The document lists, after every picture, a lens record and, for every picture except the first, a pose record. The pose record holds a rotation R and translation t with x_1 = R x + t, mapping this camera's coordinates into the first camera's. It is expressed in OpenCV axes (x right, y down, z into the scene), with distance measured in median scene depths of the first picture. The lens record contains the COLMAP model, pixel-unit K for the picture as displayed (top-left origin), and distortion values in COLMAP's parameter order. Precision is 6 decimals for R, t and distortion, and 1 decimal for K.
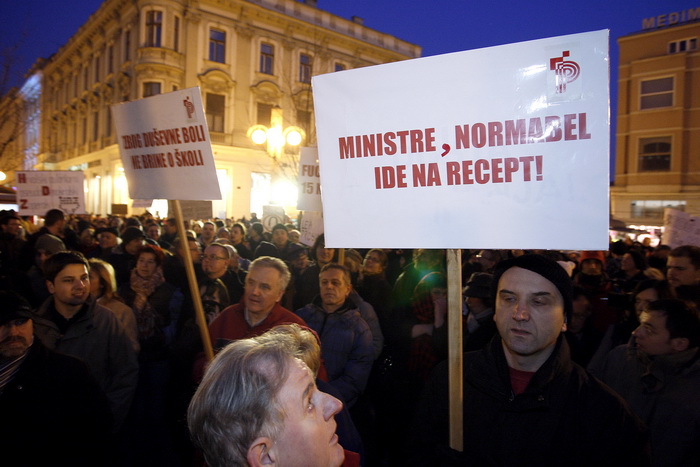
lens RADIAL K [[431.7, 0, 353.7], [0, 431.7, 231.6], [0, 0, 1]] dist [-0.074928, 0.032516]
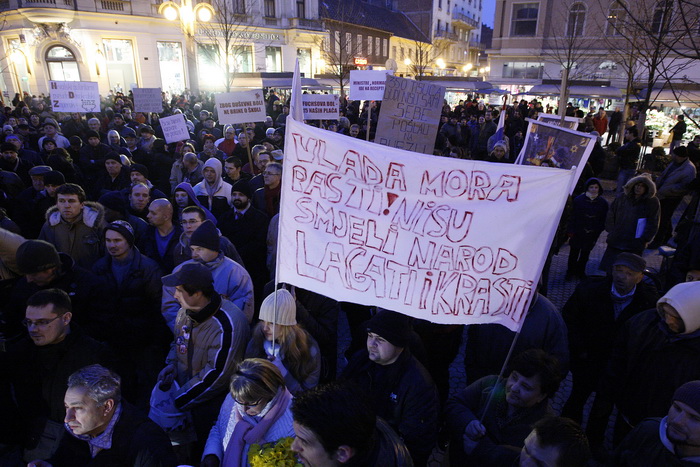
lens RADIAL K [[431.7, 0, 353.7], [0, 431.7, 231.6], [0, 0, 1]] dist [-0.074928, 0.032516]
pose [[0.974974, -0.098080, 0.199515, -0.027598], [0.029618, 0.946728, 0.320668, -0.020634], [-0.220338, -0.306734, 0.925940, -0.158019]]
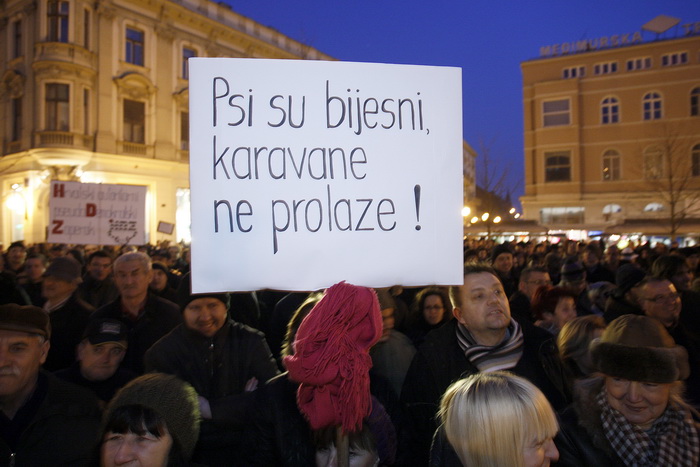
lens RADIAL K [[431.7, 0, 353.7], [0, 431.7, 231.6], [0, 0, 1]] dist [-0.074928, 0.032516]
pose [[0.967042, -0.037732, 0.251806, -0.111395], [0.045878, 0.998594, -0.026555, -0.006293], [-0.250450, 0.037232, 0.967413, 0.046363]]
